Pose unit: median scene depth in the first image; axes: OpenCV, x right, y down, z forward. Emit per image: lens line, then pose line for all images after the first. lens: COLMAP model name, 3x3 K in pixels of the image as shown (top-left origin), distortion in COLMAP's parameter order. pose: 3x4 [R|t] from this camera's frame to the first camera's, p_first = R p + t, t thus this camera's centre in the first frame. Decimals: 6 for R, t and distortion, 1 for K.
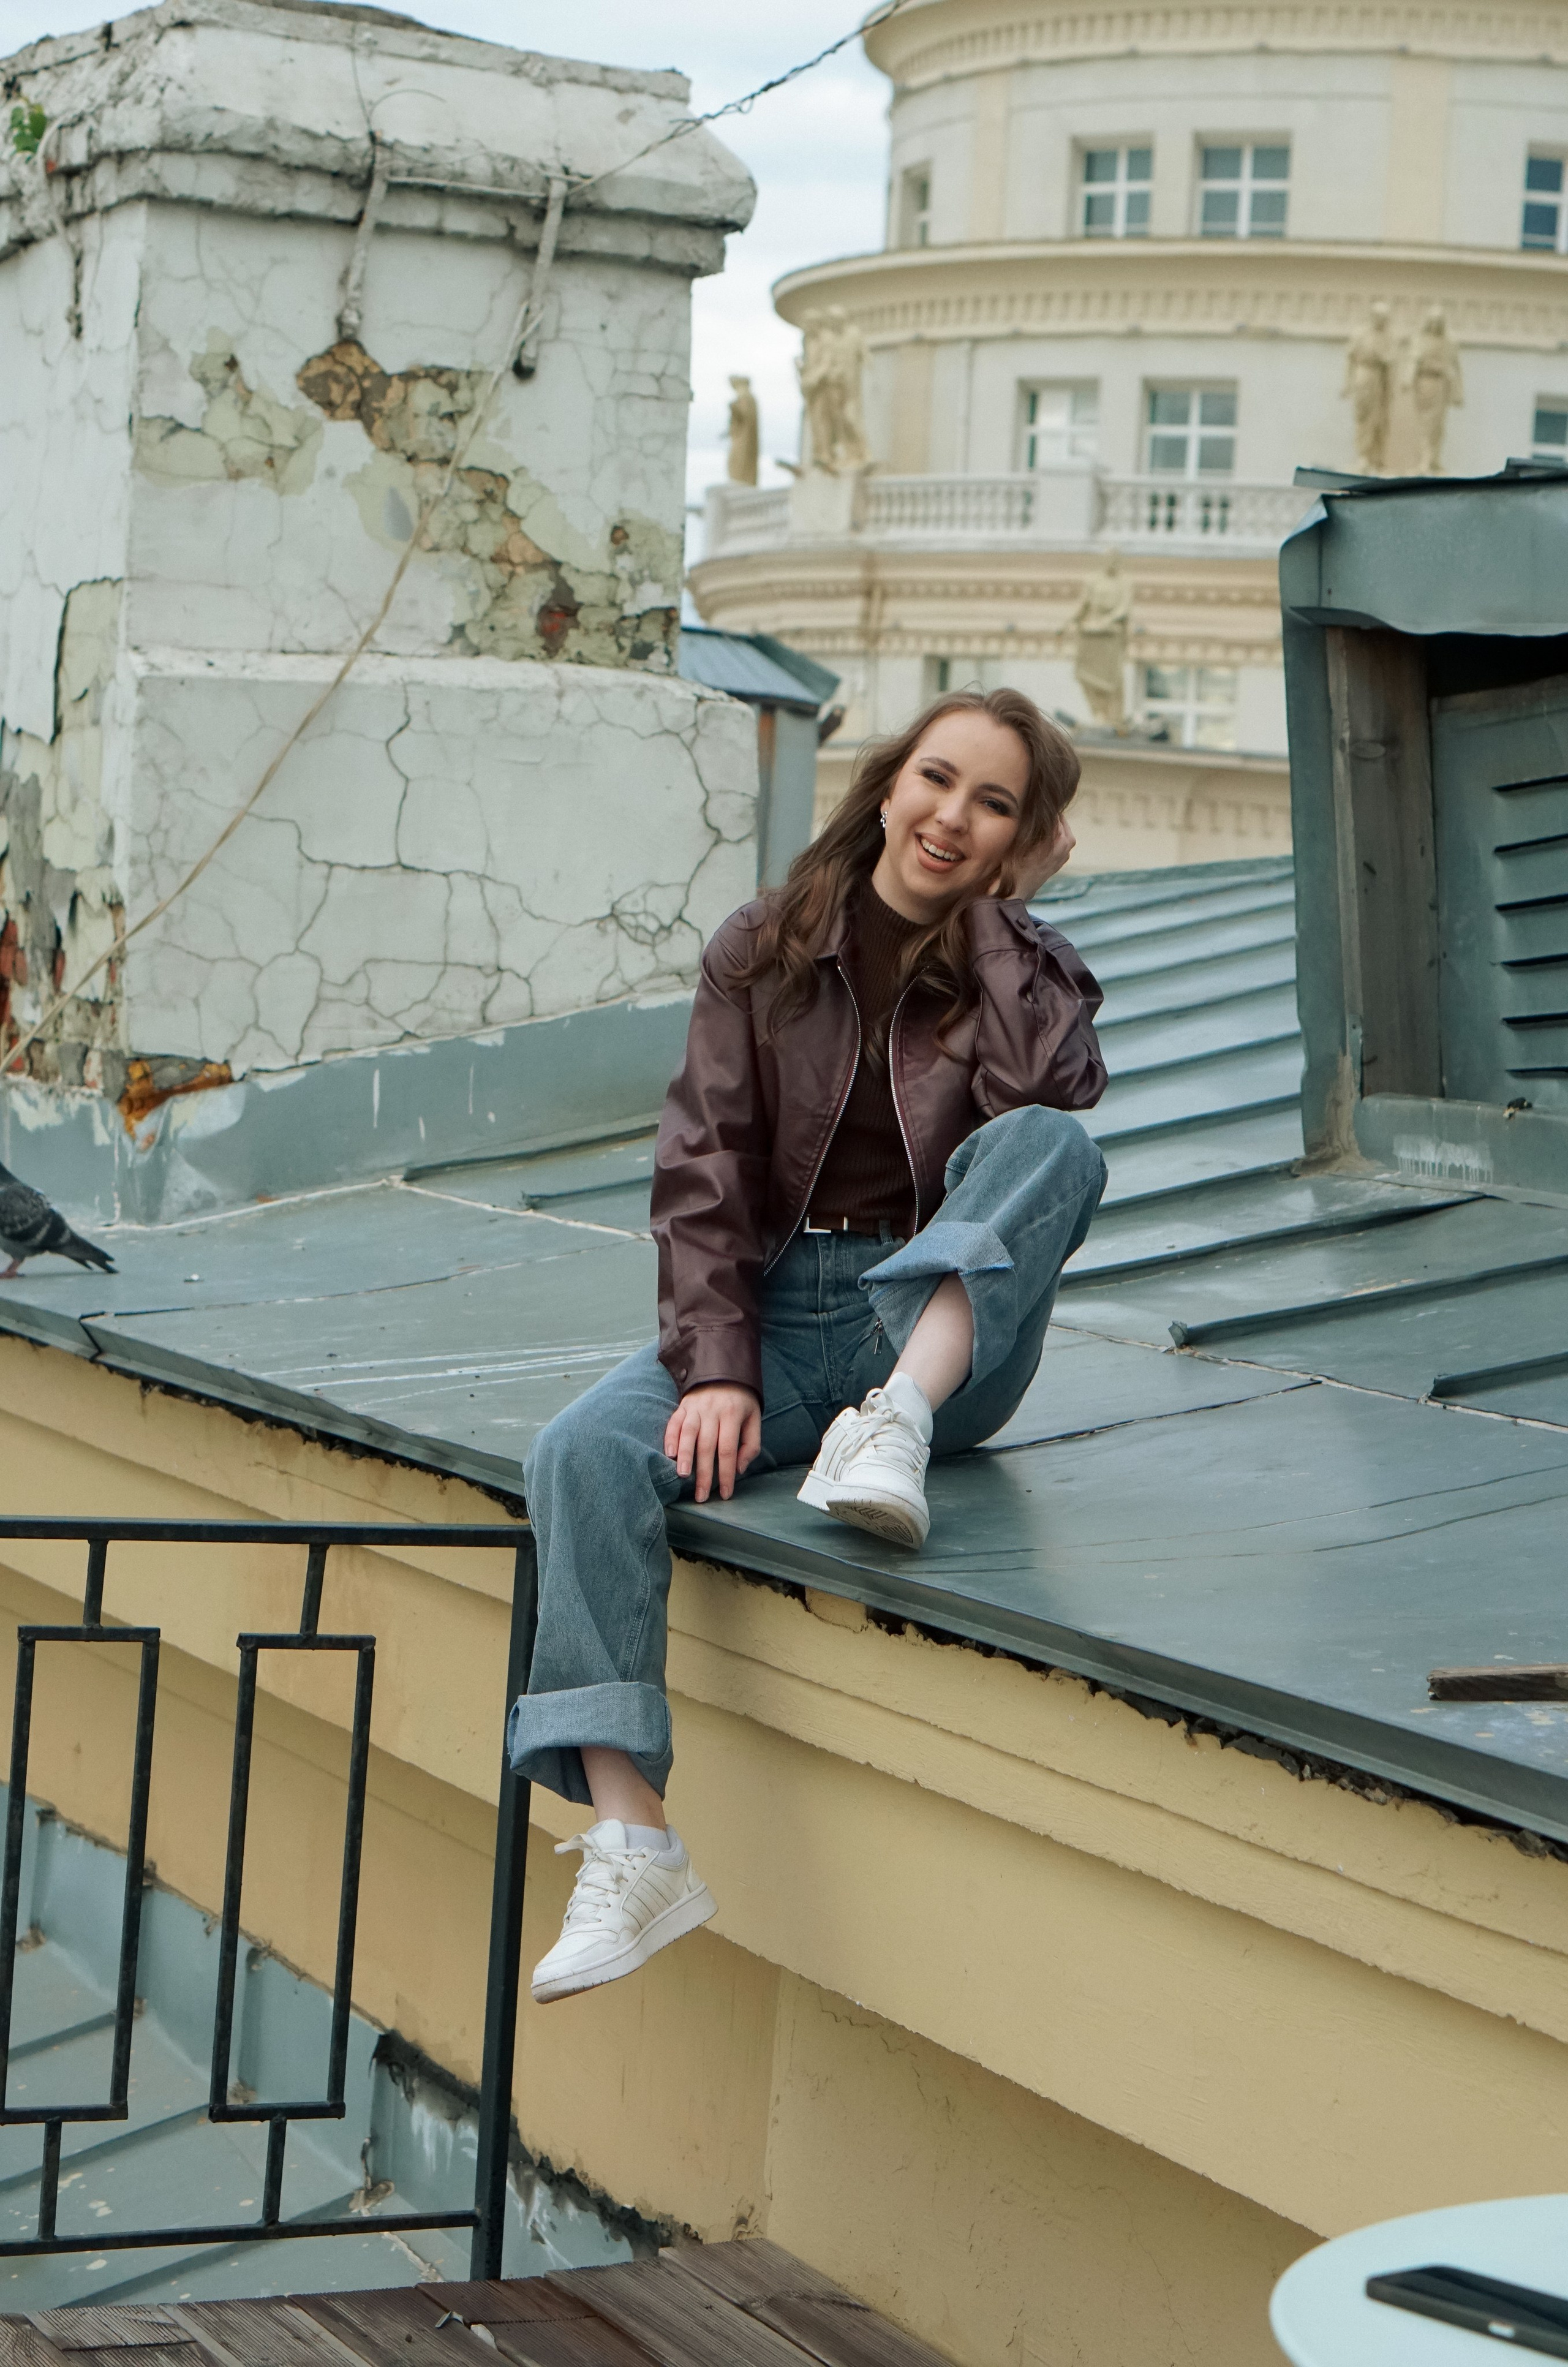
lens RADIAL K [[4880.8, 0, 1052.8], [0, 4880.8, 1249.4], [0, 0, 1]] dist [-0.022381, 0.230905]
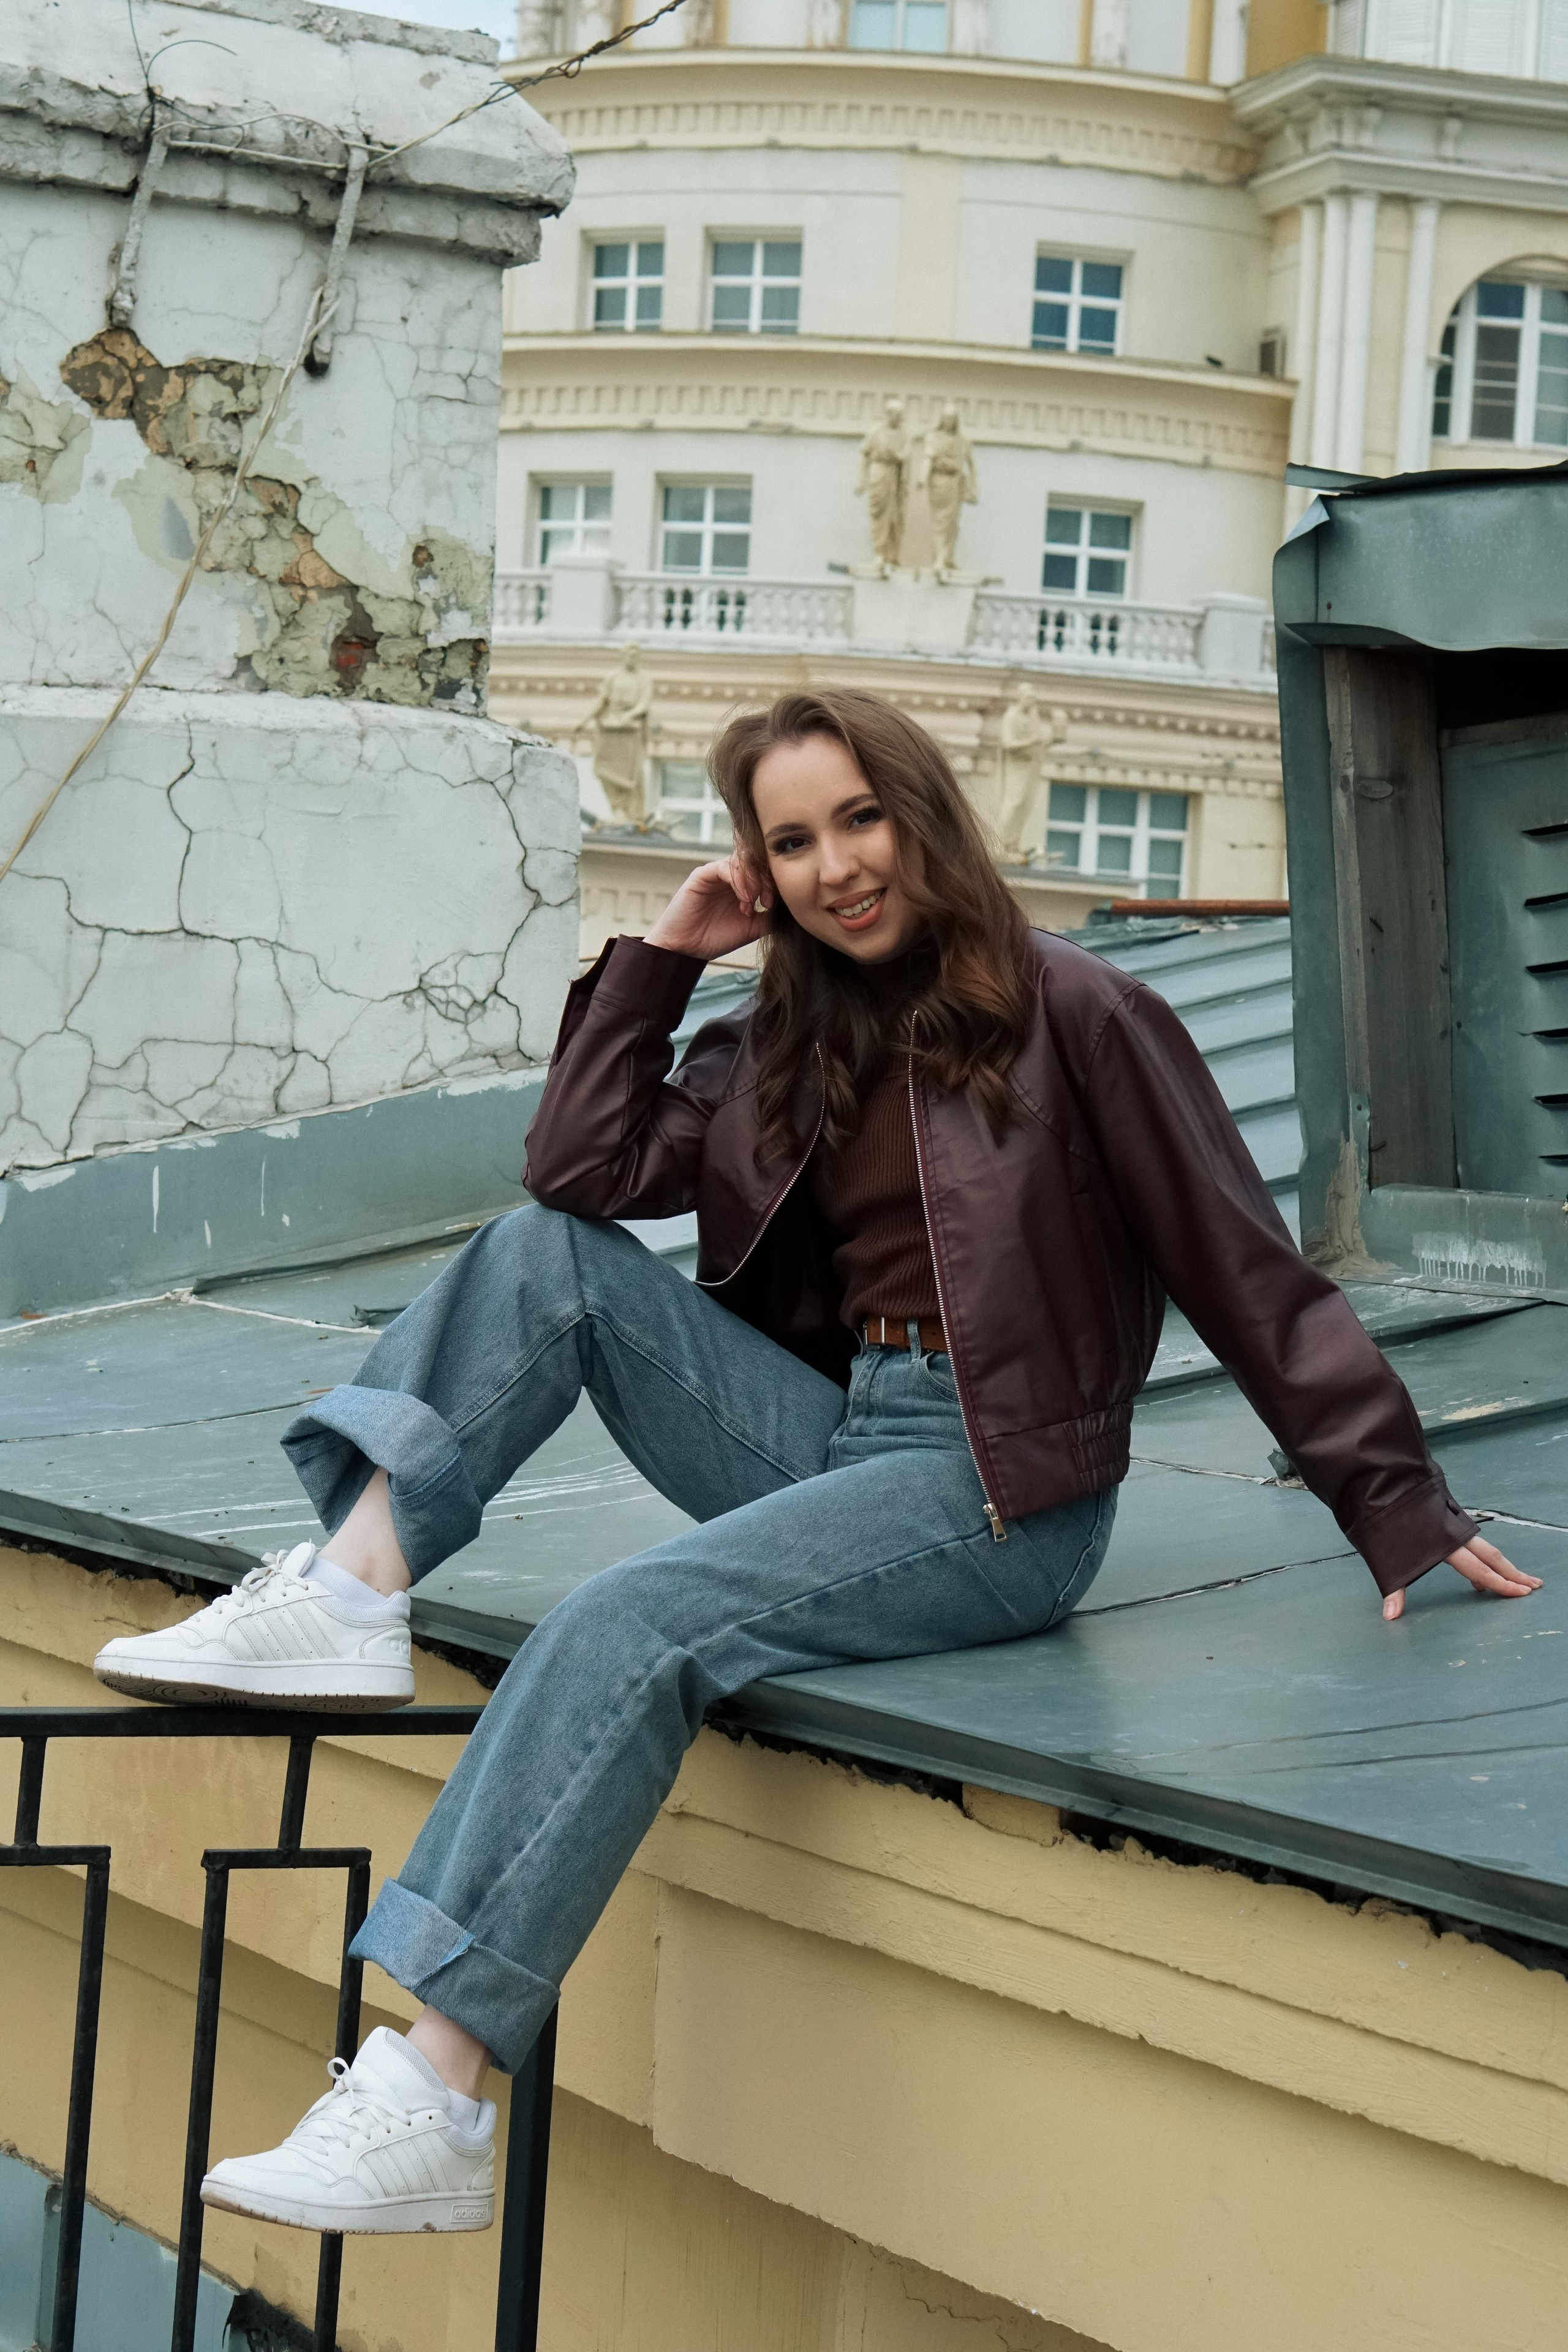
lens RADIAL K [[4834.9, 0, 937.7], [0, 4834.9, 1177.9], [0, 0, 1]] dist [0.061105, -0.124236]
pose [[0.996011, -0.005994, 0.089033, -0.076113], [0.009173, 0.999333, -0.035343, -0.003032], [-0.088761, 0.036019, 0.995401, 0.130540]]
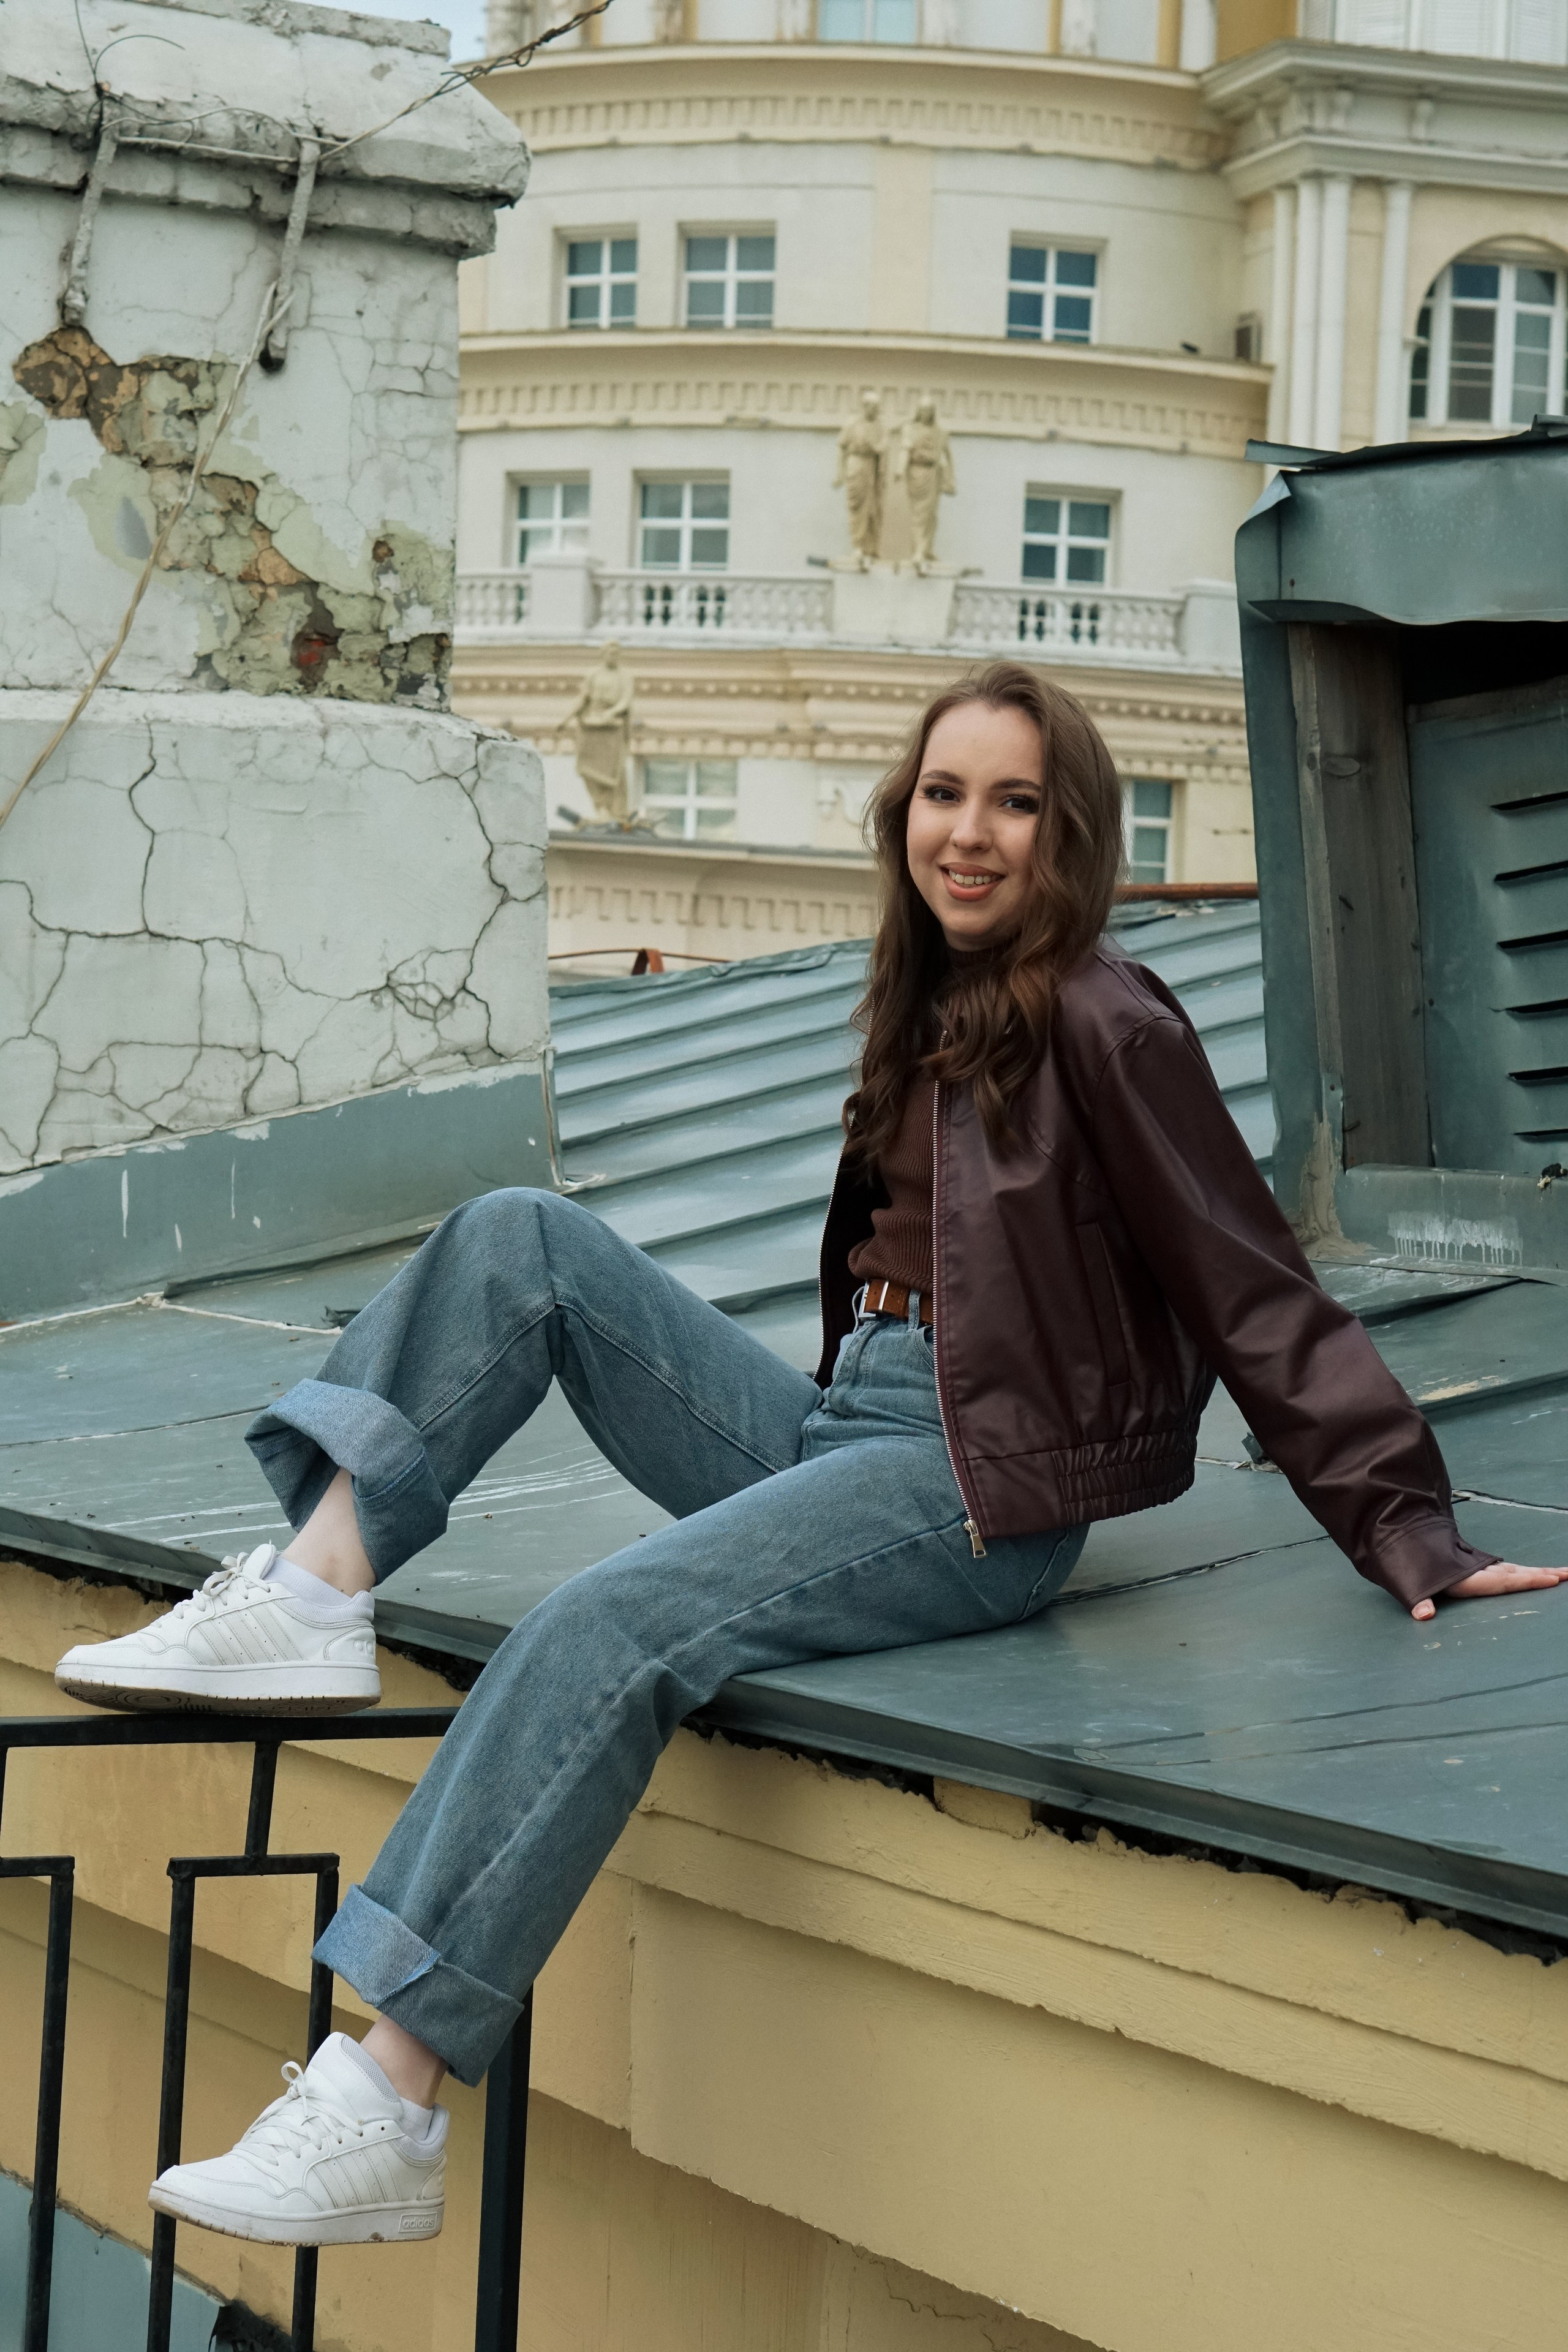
lens RADIAL K [[4834.9, 0, 937.7], [0, 4834.9, 1177.9], [0, 0, 1]] dist [0.061105, -0.124236]
pose [[0.995607, -0.024736, 0.090301, -0.072273], [0.027893, 0.999037, -0.033869, -0.002508], [-0.089376, 0.036239, 0.995338, 0.135980]]
